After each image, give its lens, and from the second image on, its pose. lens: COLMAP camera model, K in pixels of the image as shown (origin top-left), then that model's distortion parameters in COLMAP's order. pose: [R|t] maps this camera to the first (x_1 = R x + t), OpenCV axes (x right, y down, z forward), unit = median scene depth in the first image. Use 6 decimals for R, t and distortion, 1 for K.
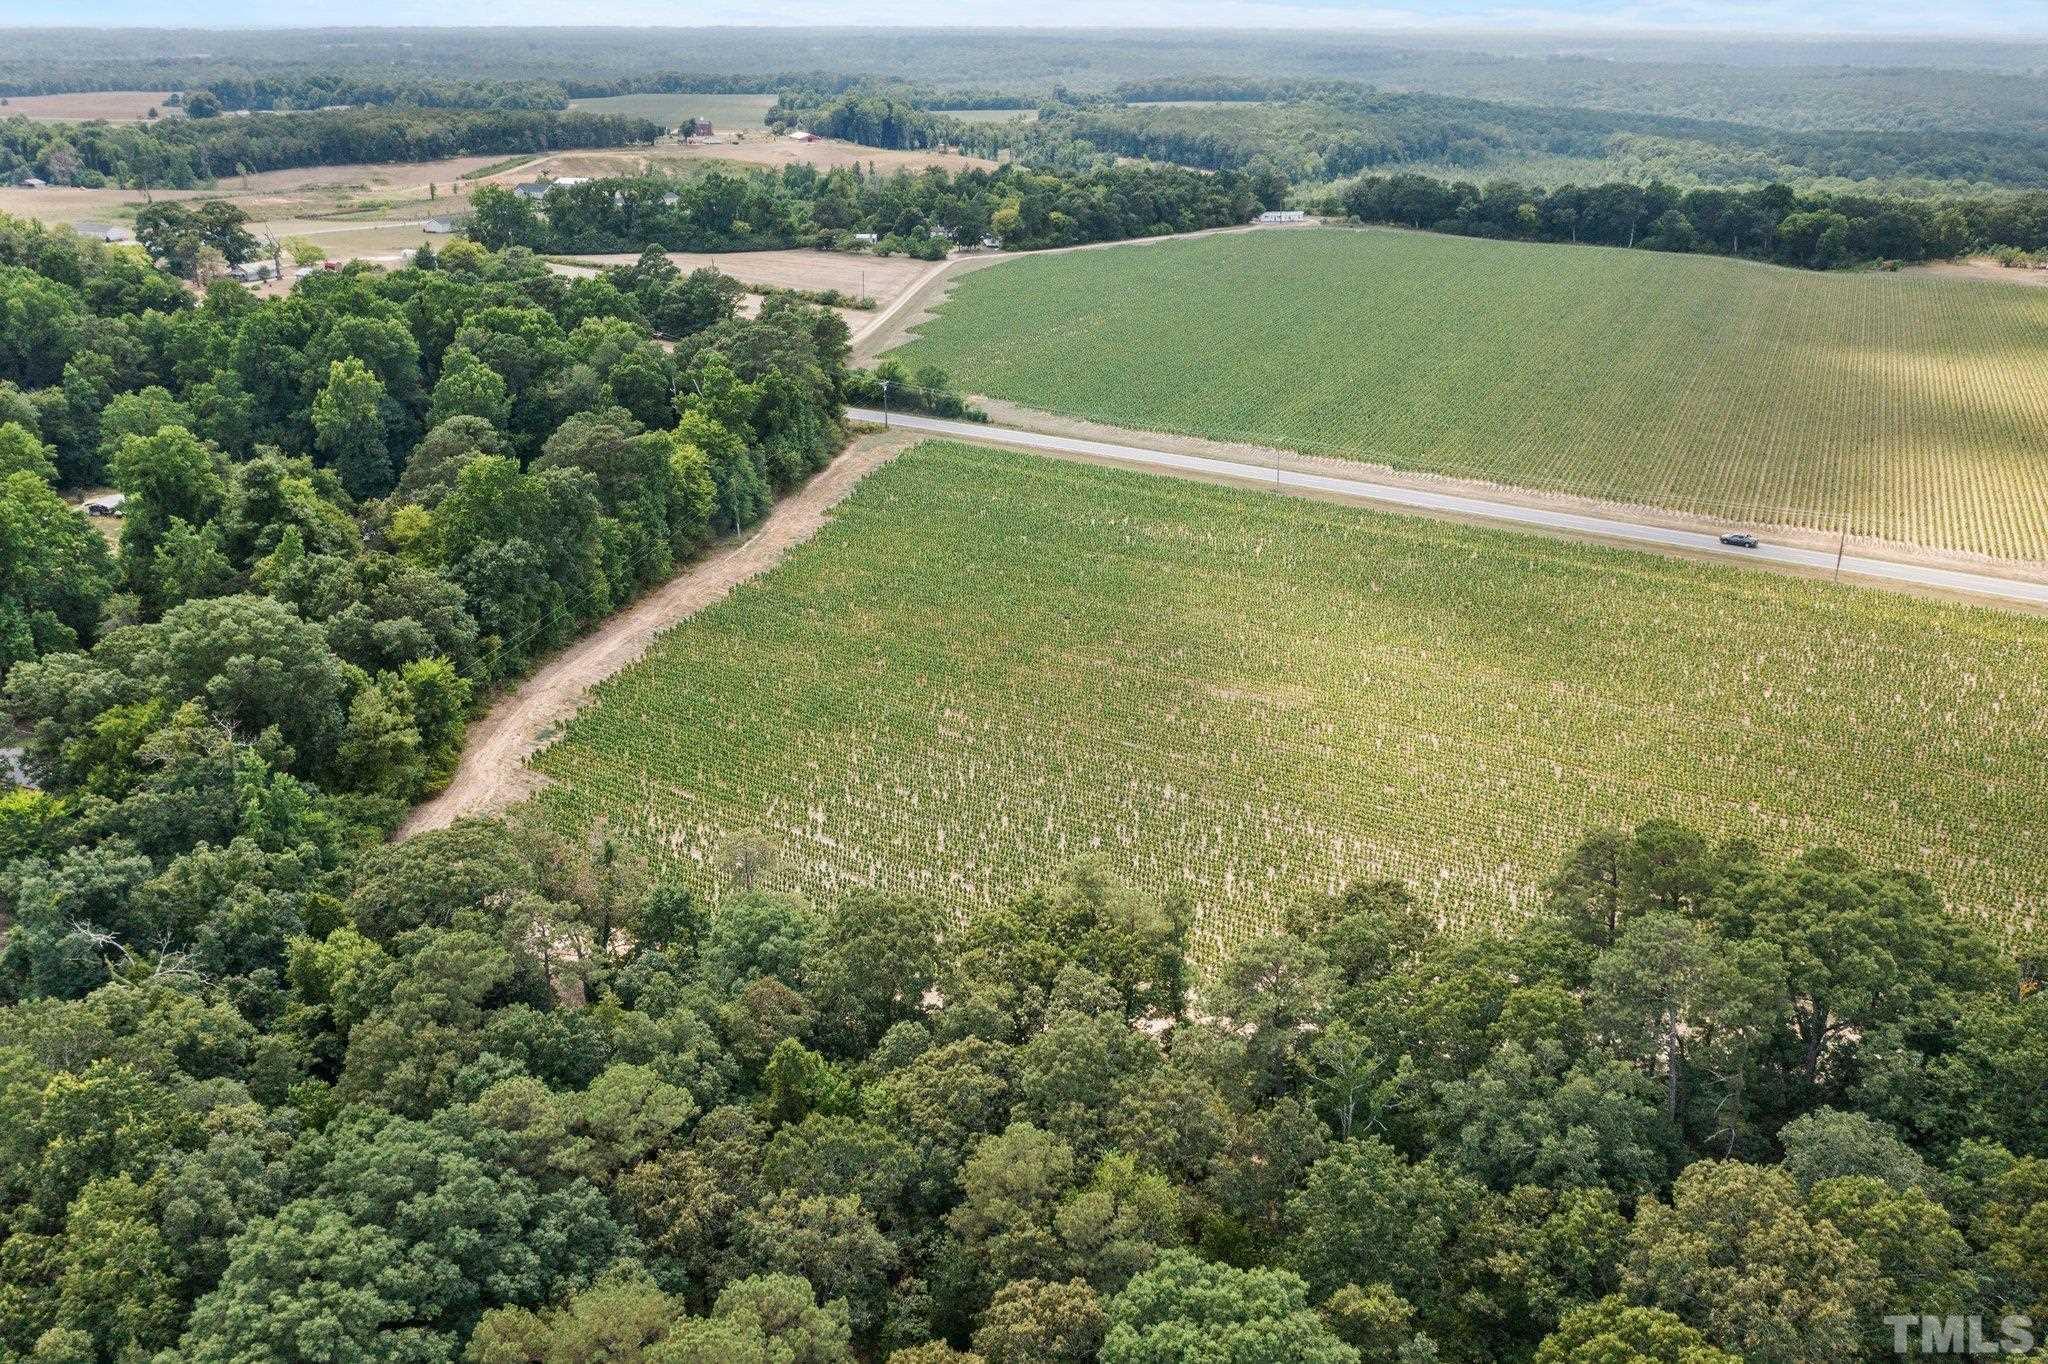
lens RADIAL K [[1660.2, 0, 1017.8], [0, 1660.2, 683.7], [0, 0, 1]] dist [-0.006823, 0.001666]
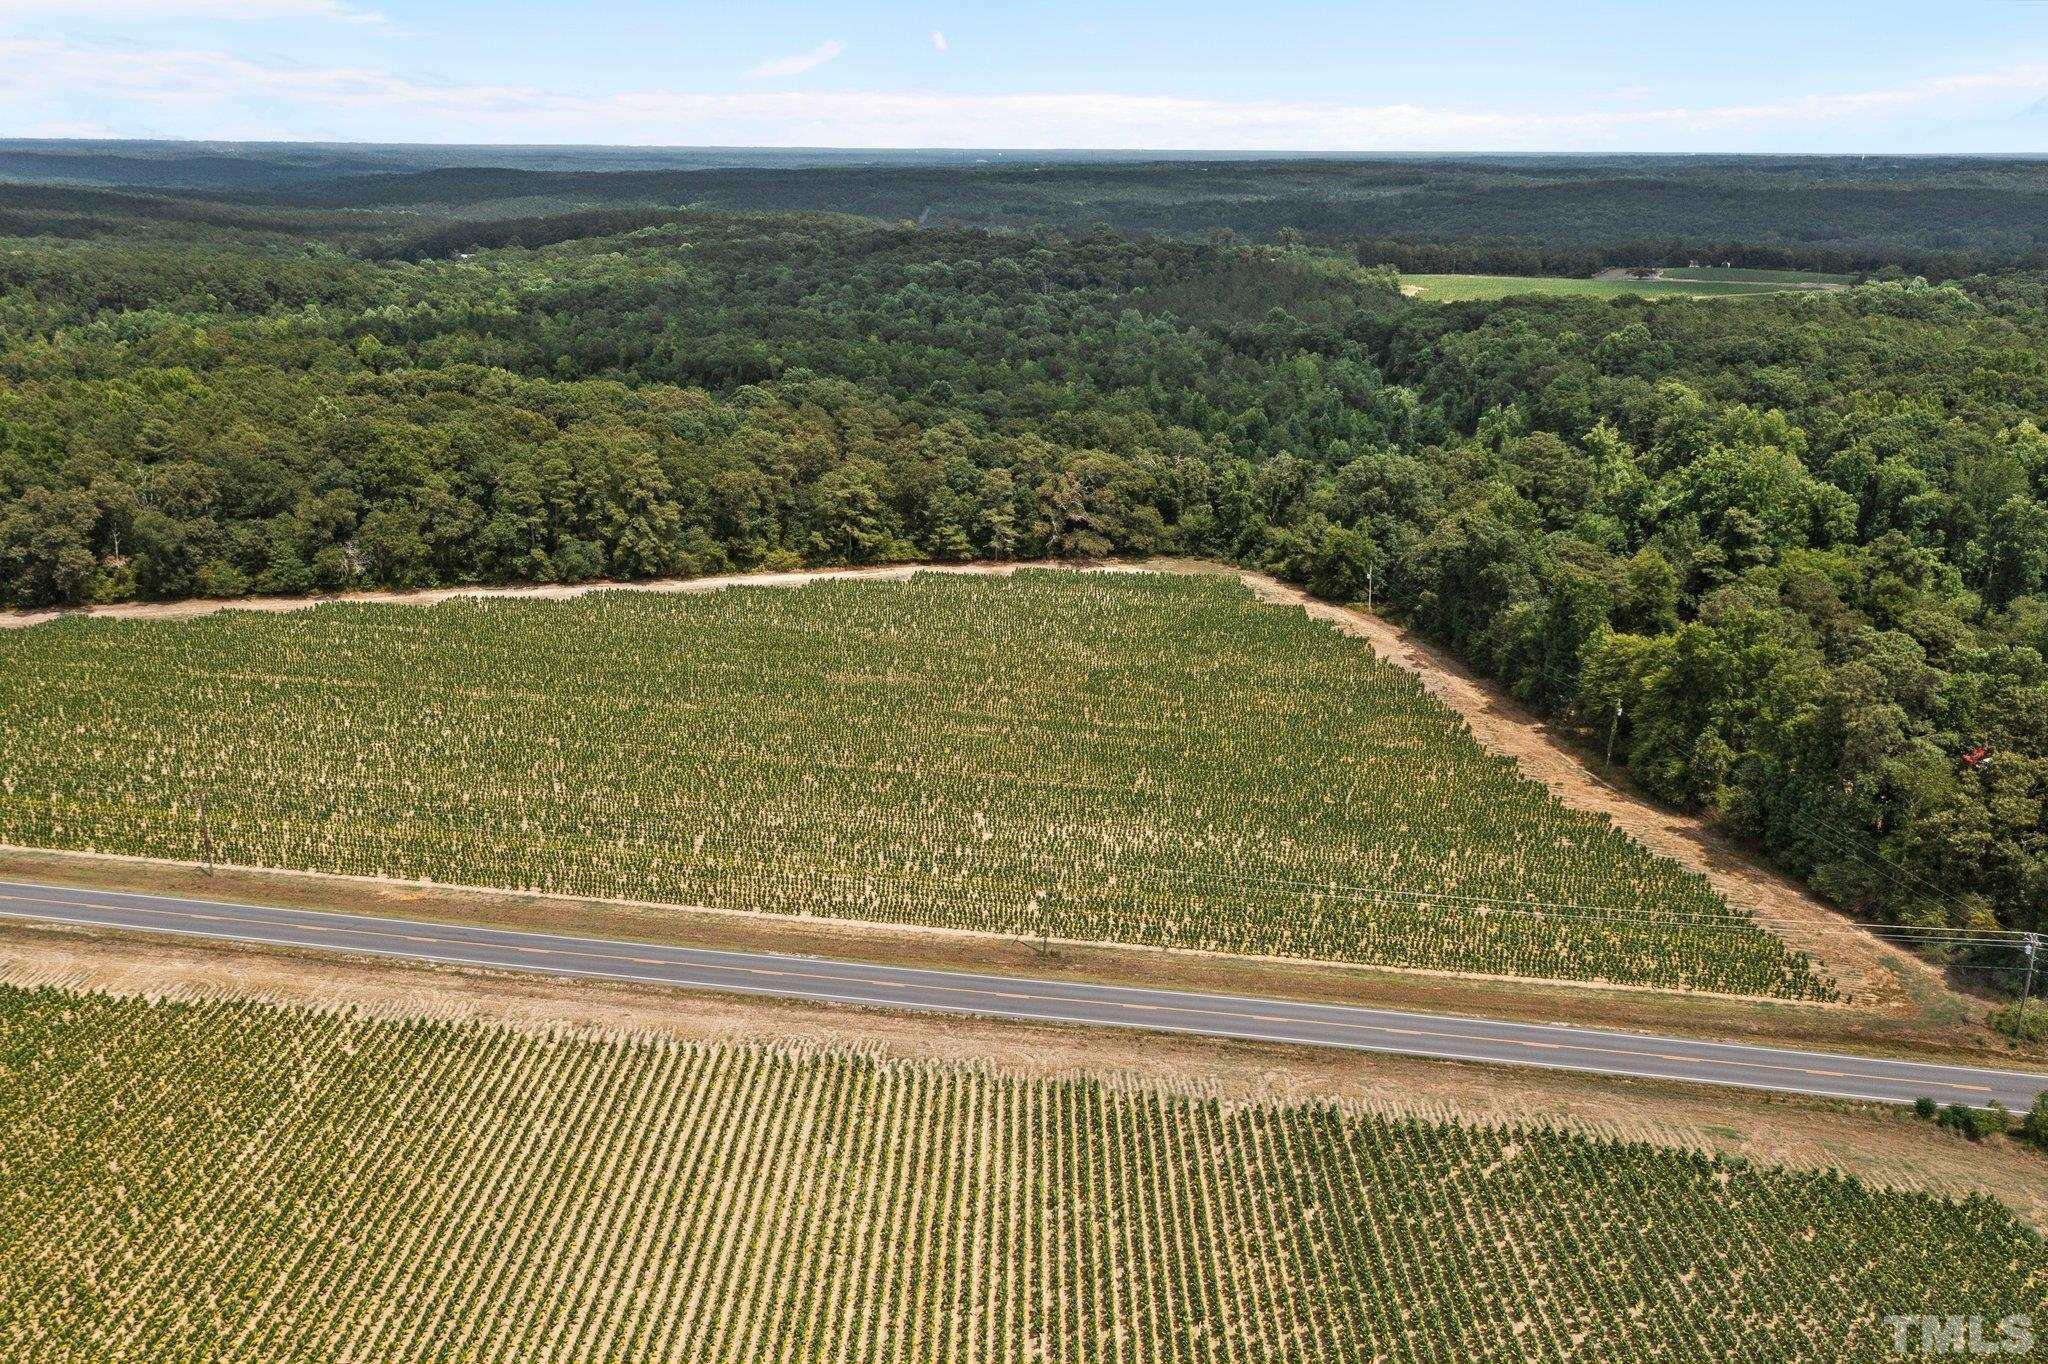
lens RADIAL K [[1660.2, 0, 1017.8], [0, 1660.2, 683.7], [0, 0, 1]] dist [-0.006823, 0.001666]
pose [[-0.906696, 0.127849, -0.401942, 0.191906], [-0.159297, 0.778580, 0.606990, -0.263400], [0.390547, 0.614384, -0.685570, 0.661047]]
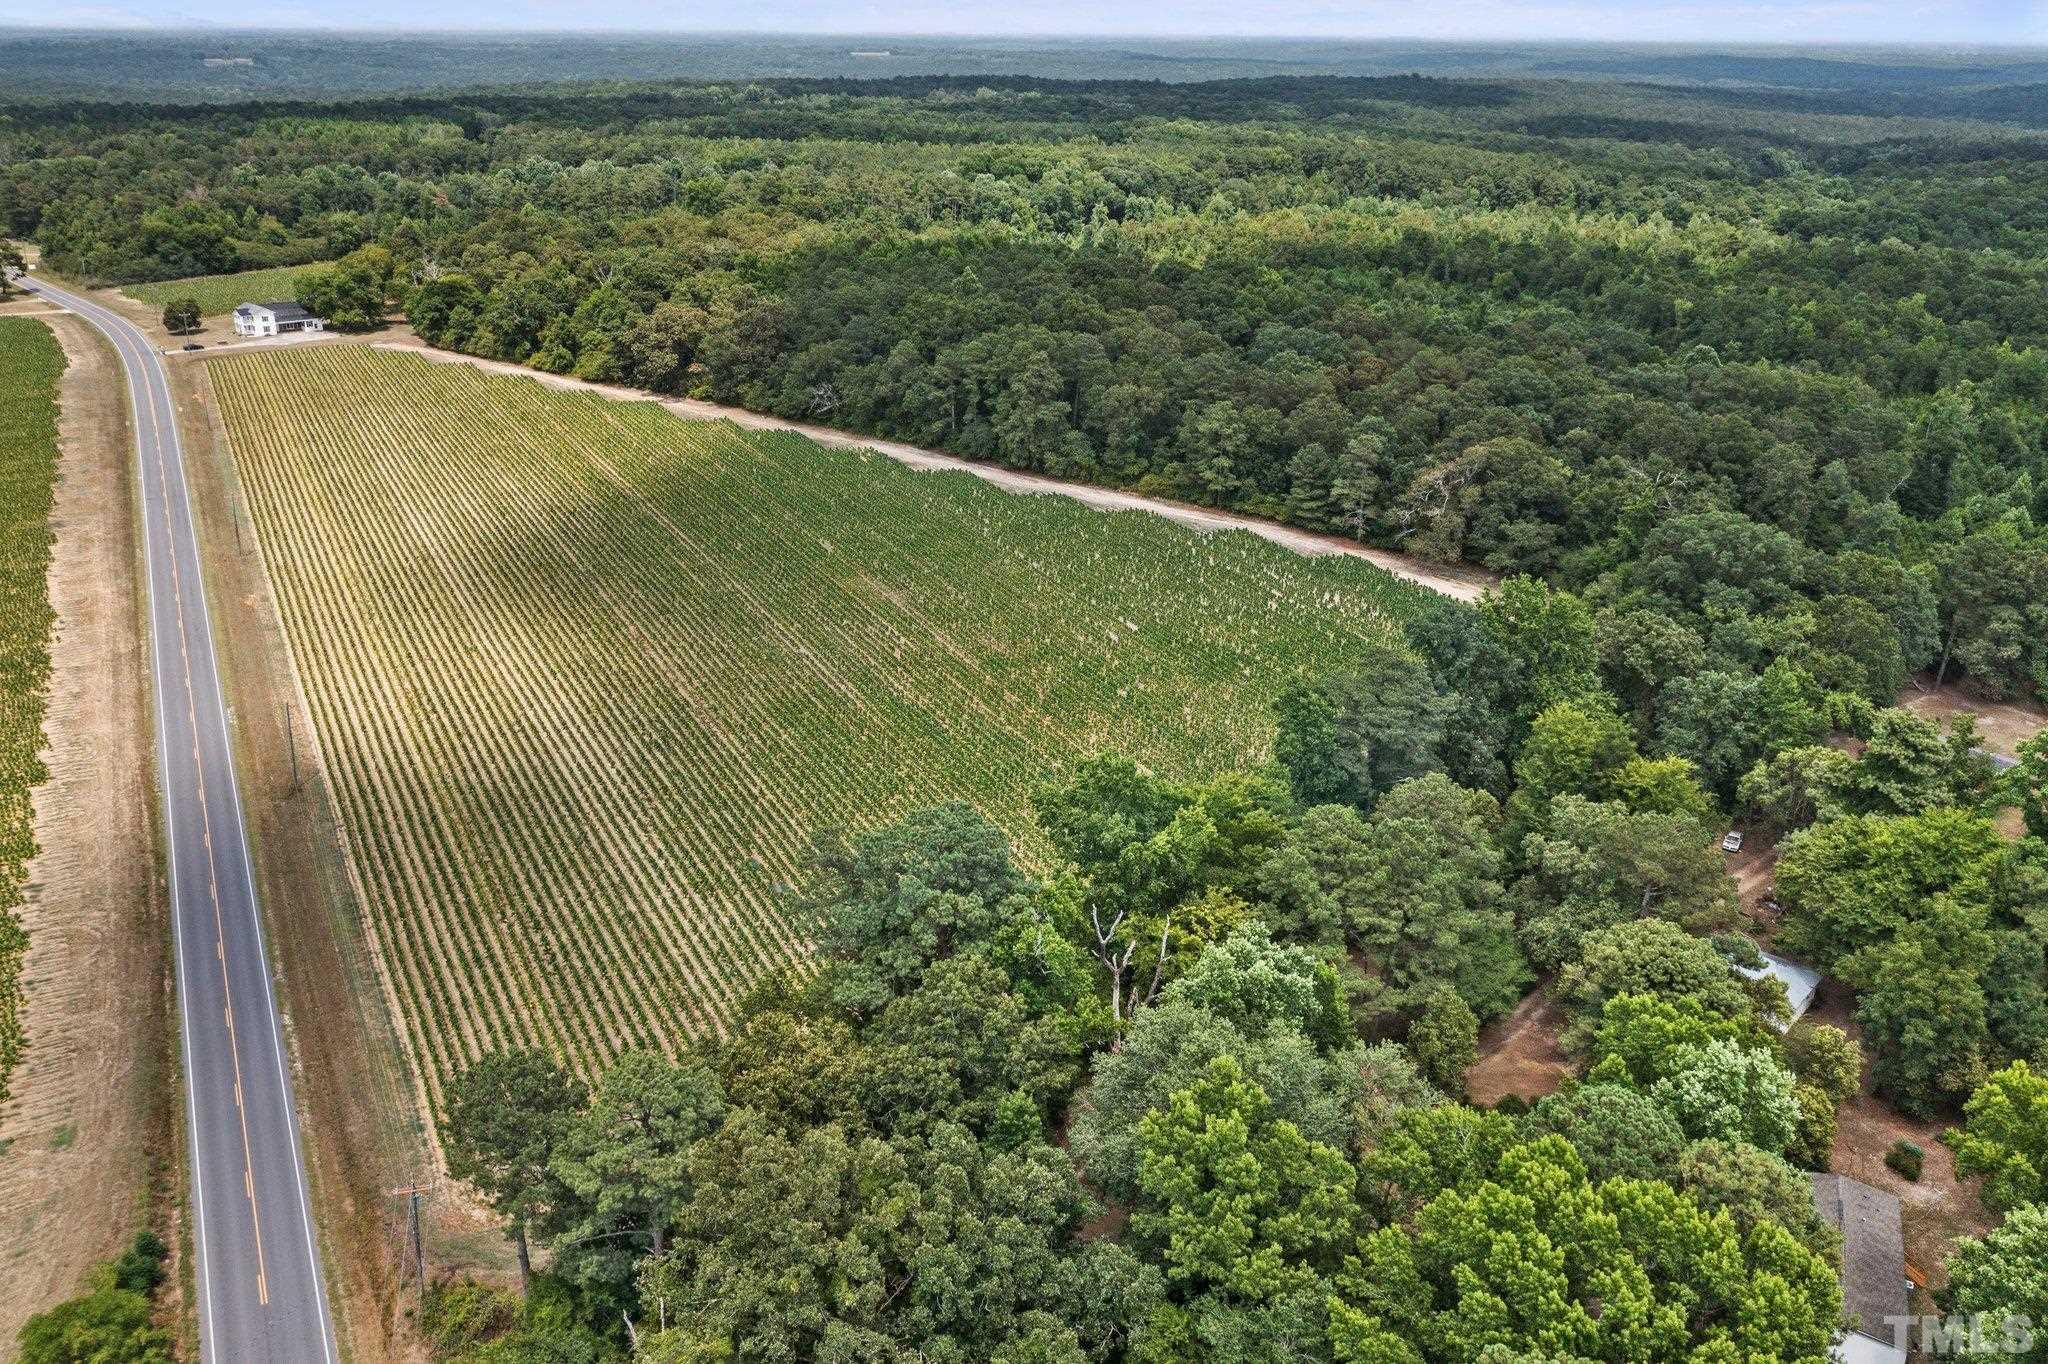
lens RADIAL K [[1692.7, 0, 994.8], [0, 1692.7, 685.0], [0, 0, 1]] dist [0.006861, 0.002252]
pose [[-0.874802, -0.184064, 0.448153, -0.174710], [0.170880, 0.748346, 0.640919, -0.253240], [-0.453344, 0.637258, -0.623202, 0.624568]]
